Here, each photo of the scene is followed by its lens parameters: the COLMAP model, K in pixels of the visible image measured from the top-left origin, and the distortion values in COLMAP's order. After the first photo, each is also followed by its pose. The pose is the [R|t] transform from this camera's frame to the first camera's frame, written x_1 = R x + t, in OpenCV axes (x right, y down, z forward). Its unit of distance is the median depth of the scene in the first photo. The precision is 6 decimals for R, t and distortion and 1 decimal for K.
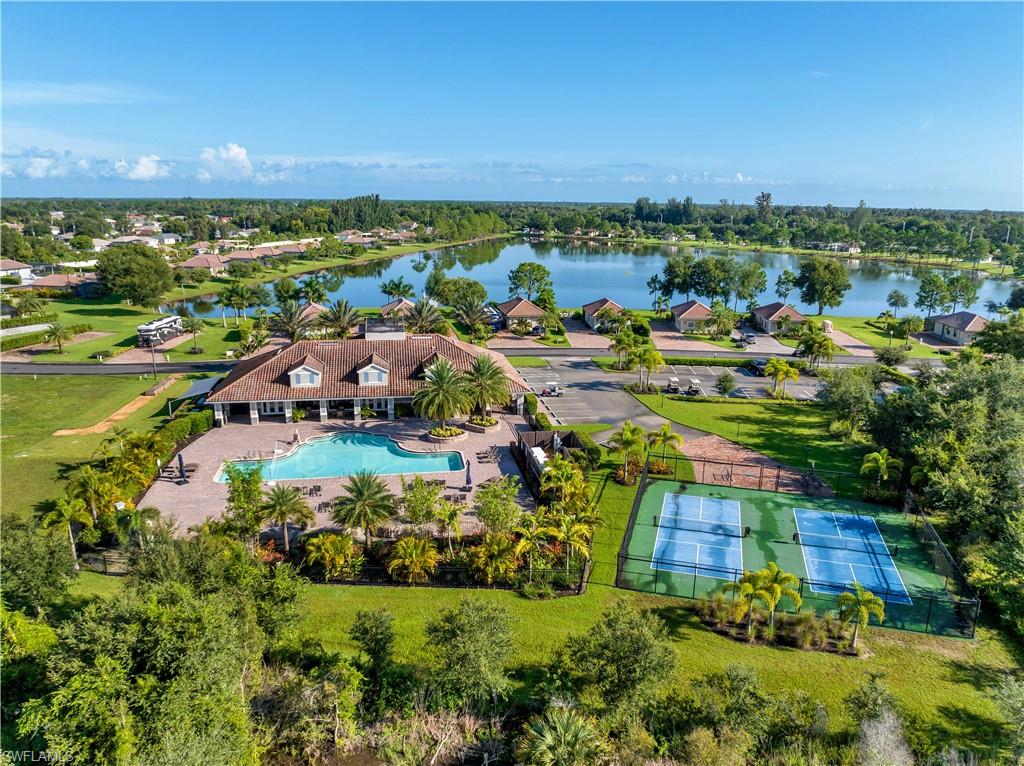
lens RADIAL K [[719.7, 0, 514.0], [0, 719.7, 383.4], [0, 0, 1]] dist [-0.037661, -0.002565]
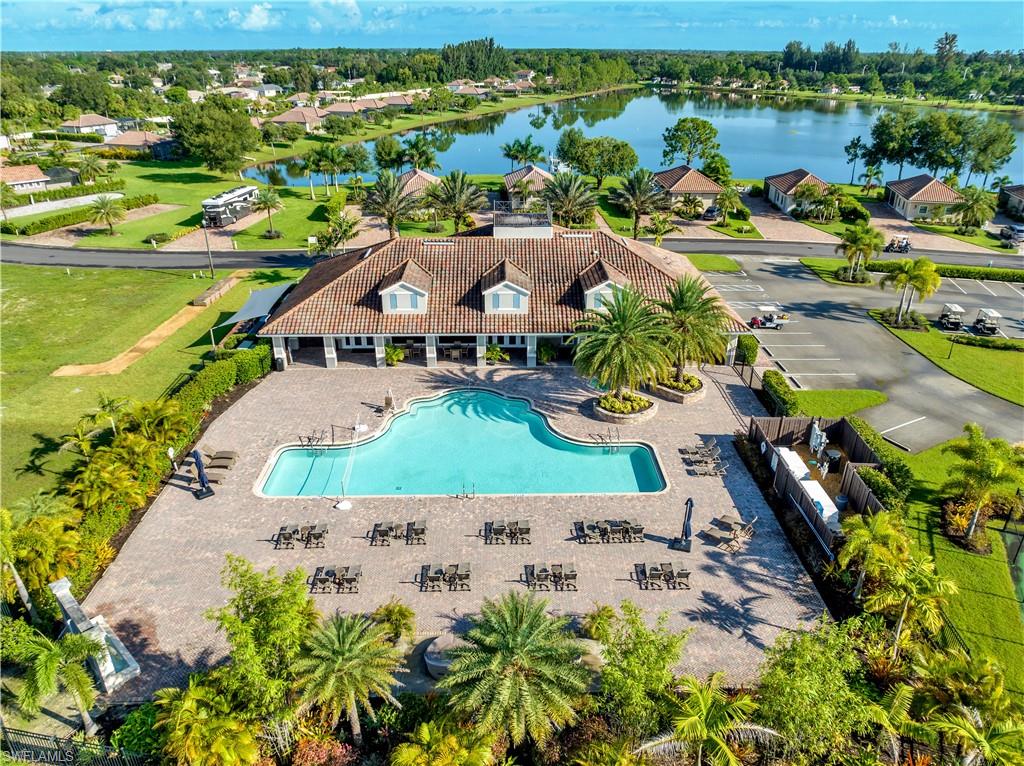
lens RADIAL K [[719.7, 0, 514.0], [0, 719.7, 383.4], [0, 0, 1]] dist [-0.037661, -0.002565]
pose [[0.988779, 0.053425, -0.139509, -0.055637], [-0.026299, 0.981532, 0.189481, -0.034491], [0.147056, -0.183685, 0.971923, 0.209789]]
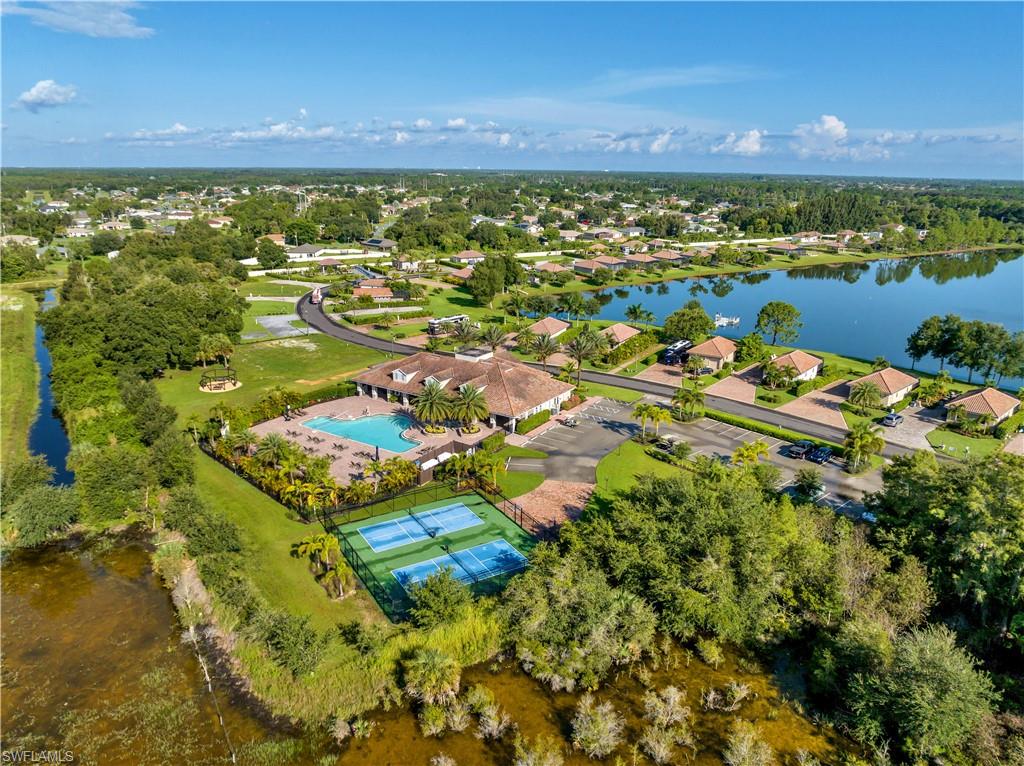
lens RADIAL K [[719.7, 0, 514.0], [0, 719.7, 383.4], [0, 0, 1]] dist [-0.037661, -0.002565]
pose [[0.728237, 0.192158, -0.657835, 0.541870], [-0.170933, 0.980479, 0.097179, -0.109659], [0.663666, 0.041676, 0.746867, -0.010181]]
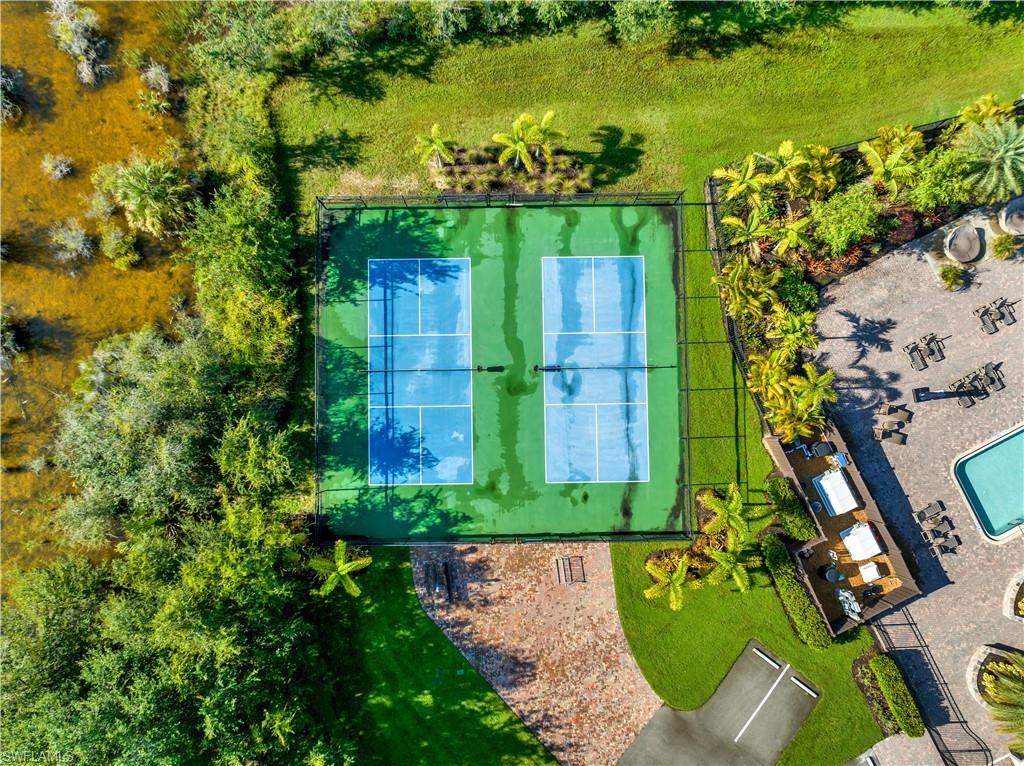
lens RADIAL K [[719.7, 0, 514.0], [0, 719.7, 383.4], [0, 0, 1]] dist [-0.037661, -0.002565]
pose [[-0.958036, 0.285233, -0.028441, 0.148255], [-0.082379, -0.178934, 0.980406, -0.223014], [0.274555, 0.941607, 0.194923, 0.336398]]
